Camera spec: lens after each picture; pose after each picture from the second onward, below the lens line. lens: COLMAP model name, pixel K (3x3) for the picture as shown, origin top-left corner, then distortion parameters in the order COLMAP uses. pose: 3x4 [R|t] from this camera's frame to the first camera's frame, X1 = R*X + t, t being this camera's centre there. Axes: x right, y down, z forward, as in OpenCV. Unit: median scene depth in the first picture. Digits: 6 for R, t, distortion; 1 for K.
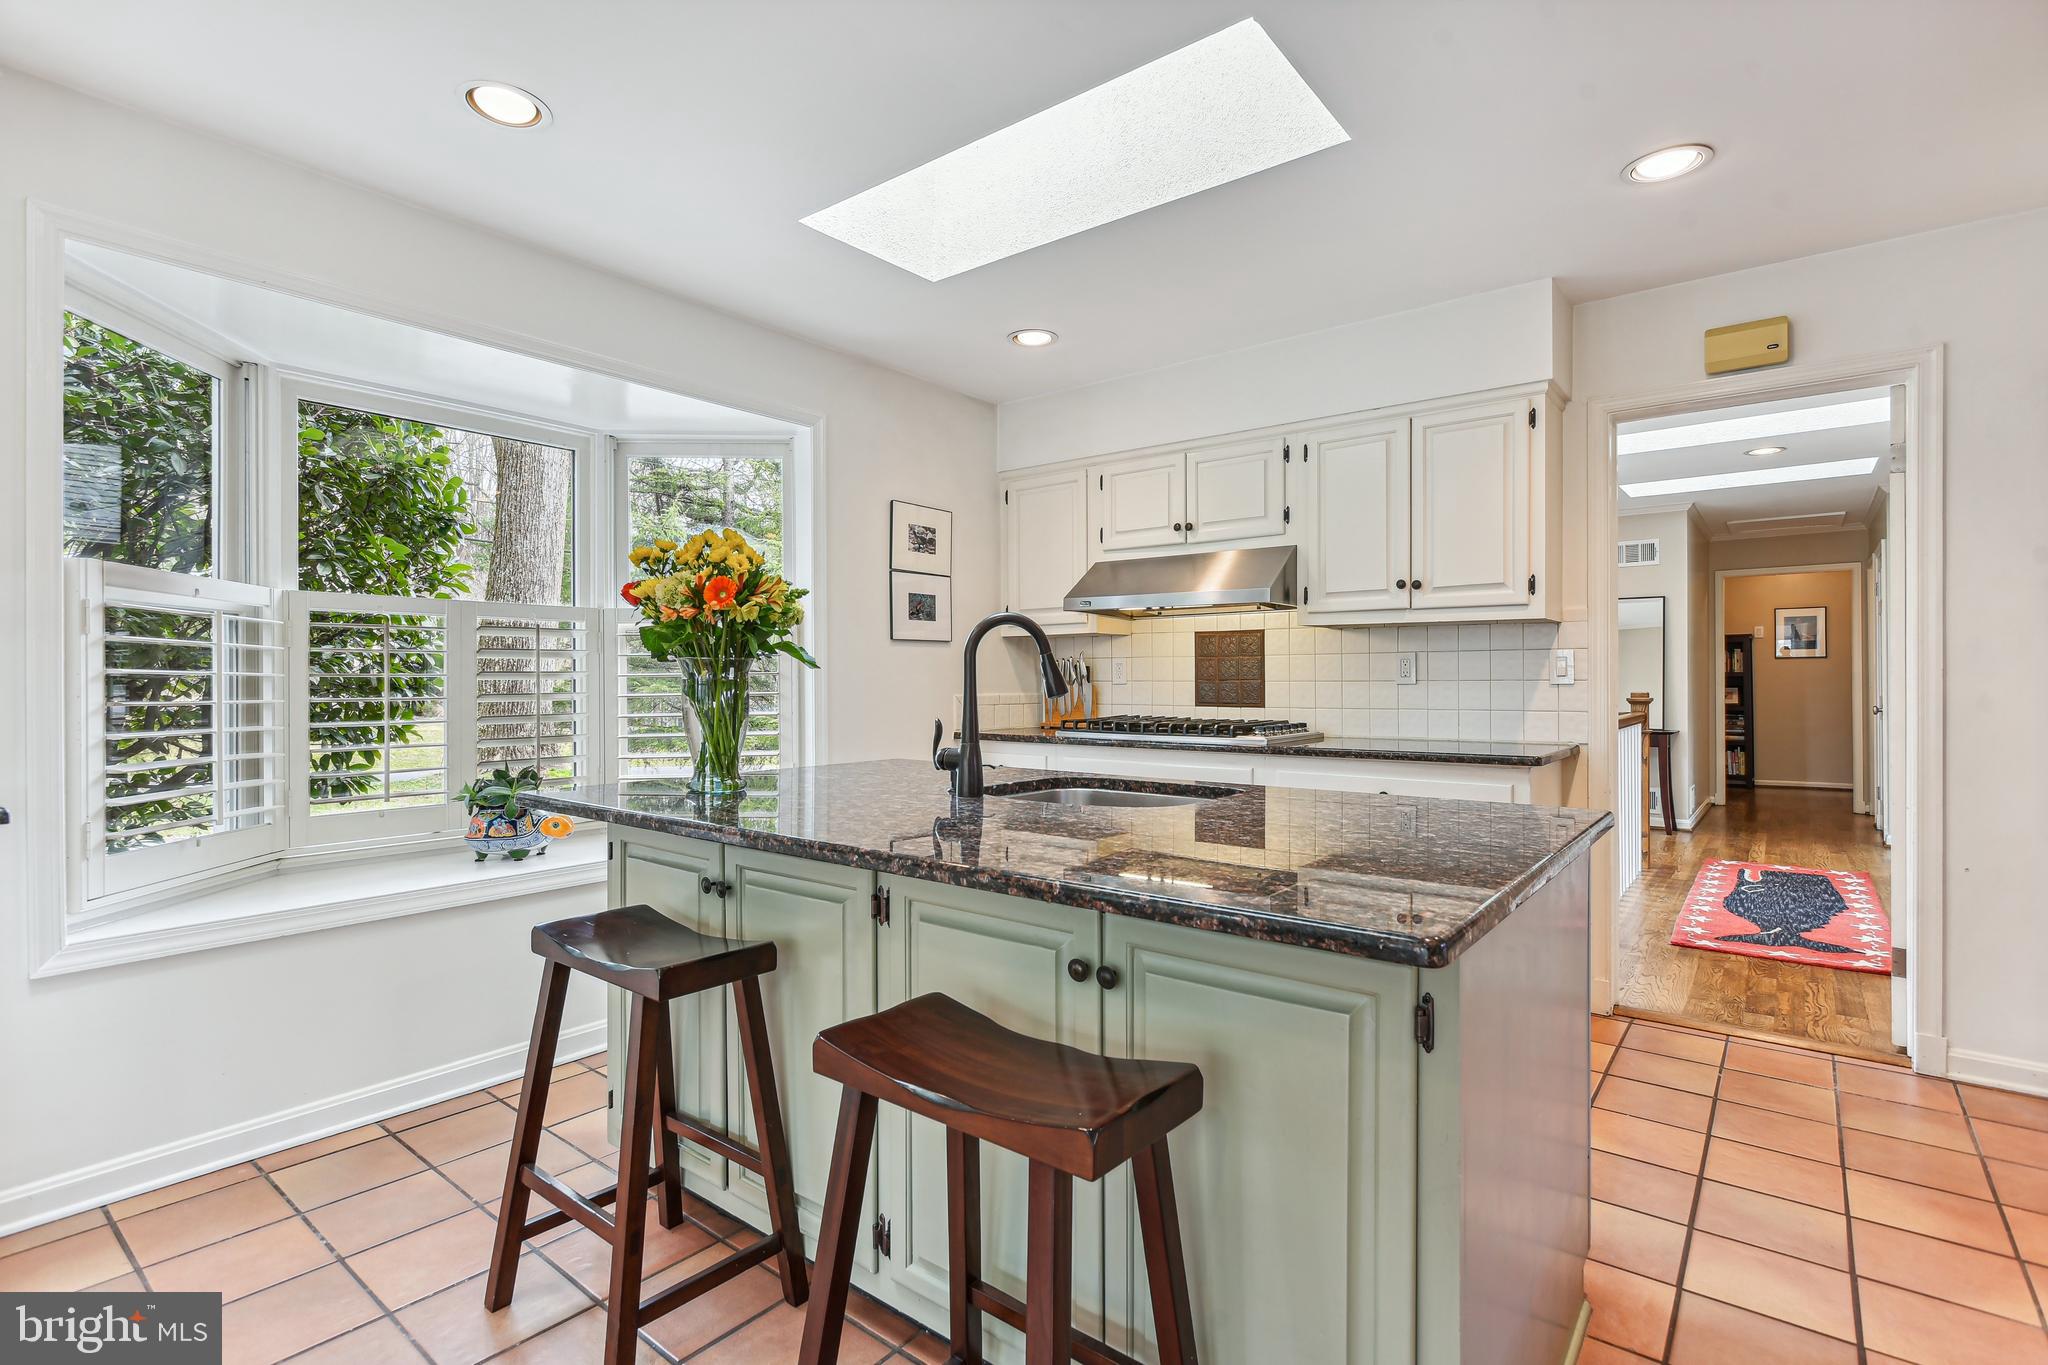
lens RADIAL K [[970.7, 0, 1027.5], [0, 970.7, 684.0], [0, 0, 1]] dist [-0.003233, 0.001179]
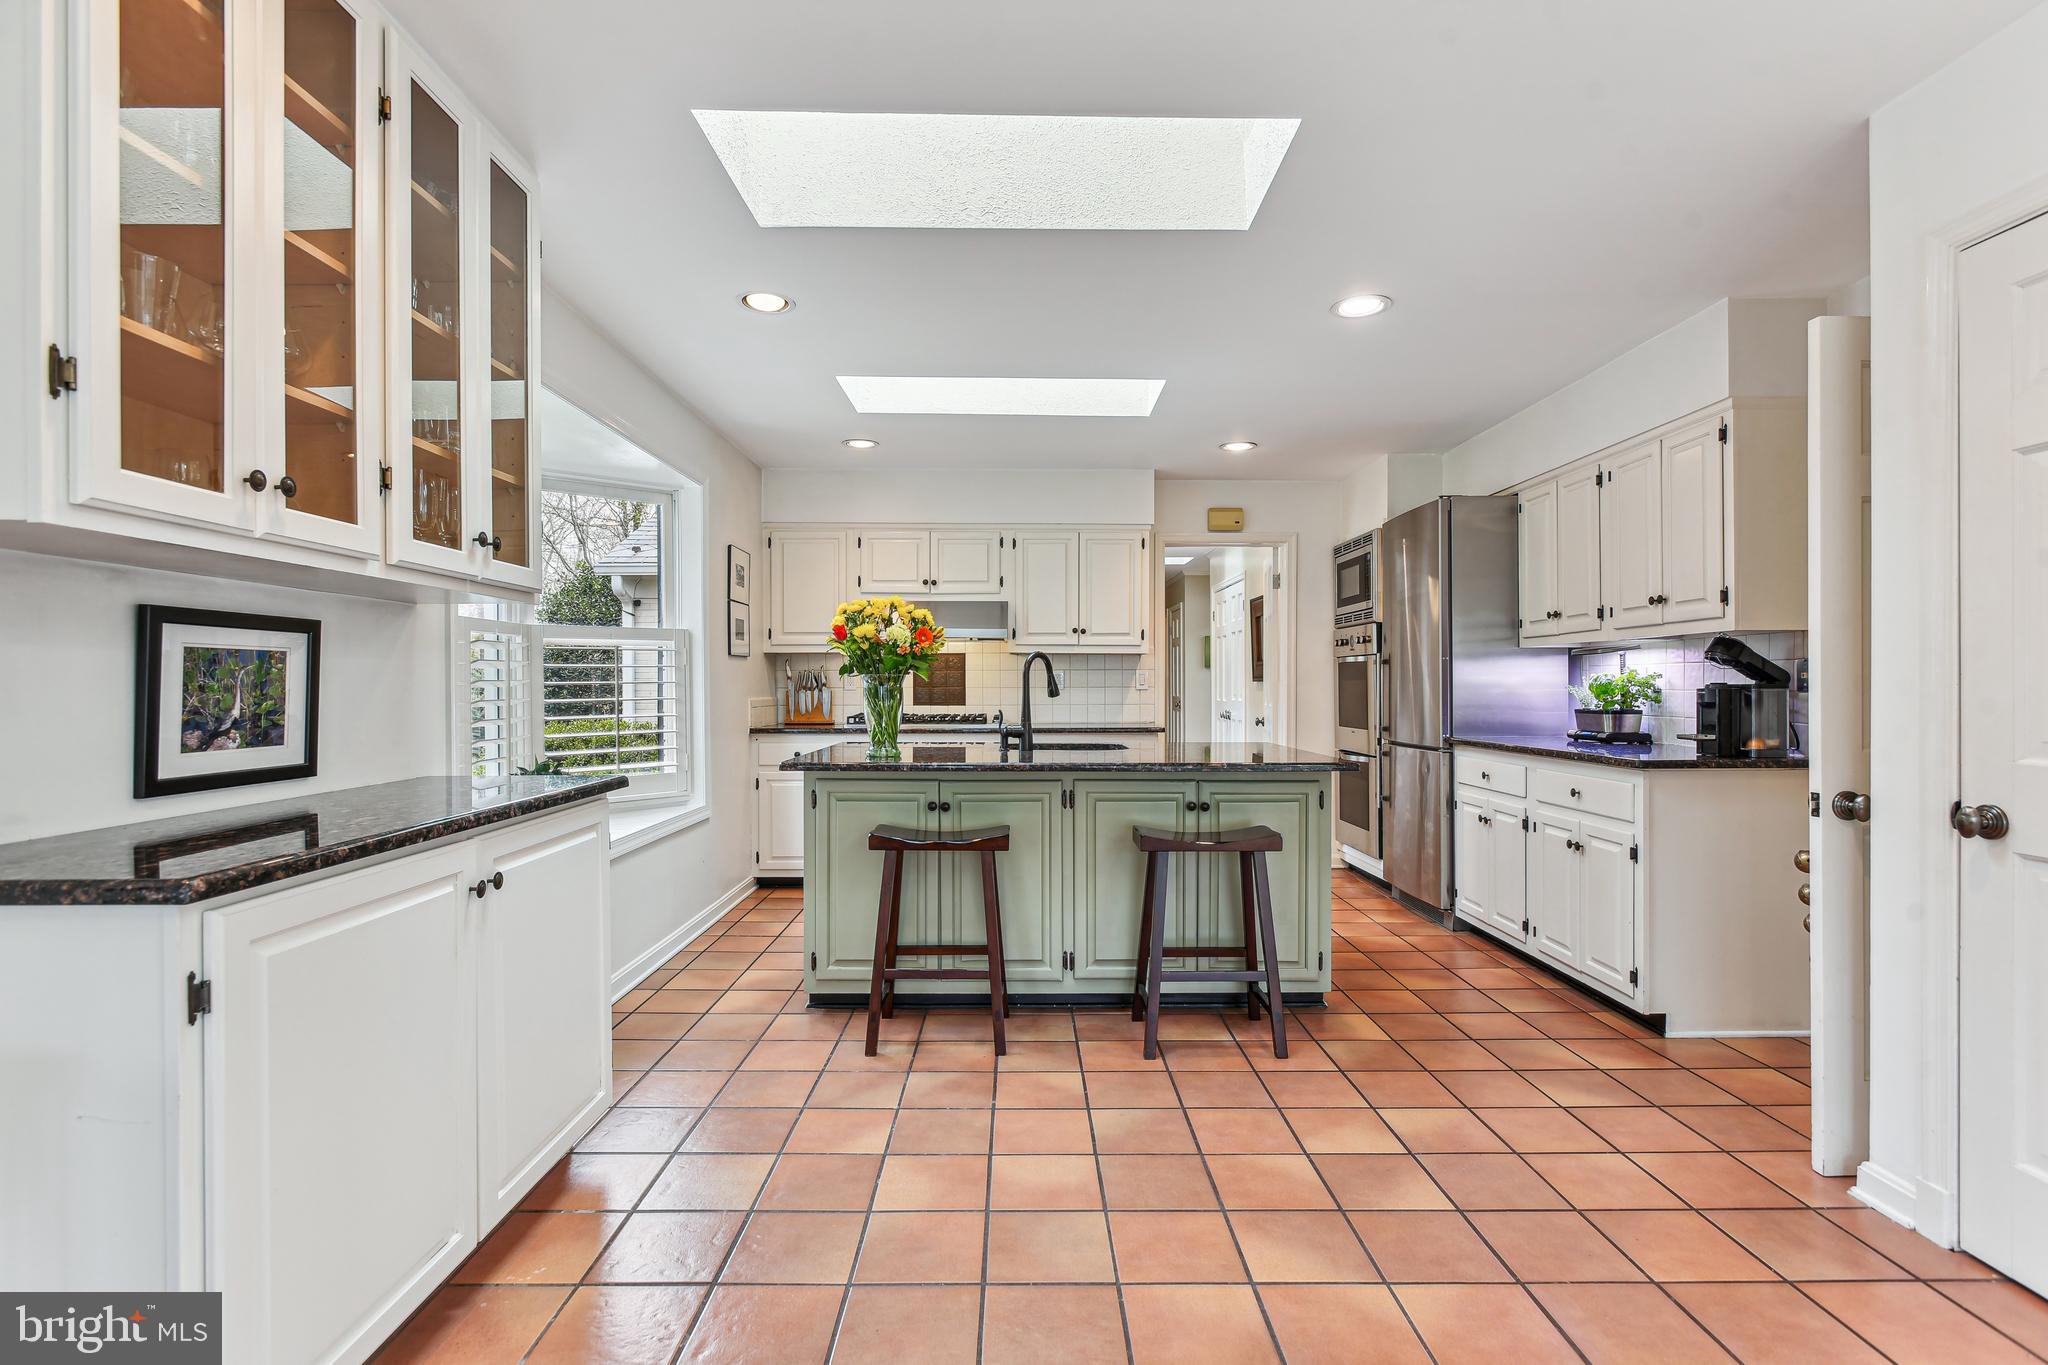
lens RADIAL K [[970.7, 0, 1022.8], [0, 970.7, 682.0], [0, 0, 1]] dist [-0.003233, 0.001179]
pose [[0.780362, 0.003015, 0.625321, -0.697278], [0.001482, 0.999977, -0.006671, -0.001510], [-0.625327, 0.006133, 0.780339, -0.247677]]
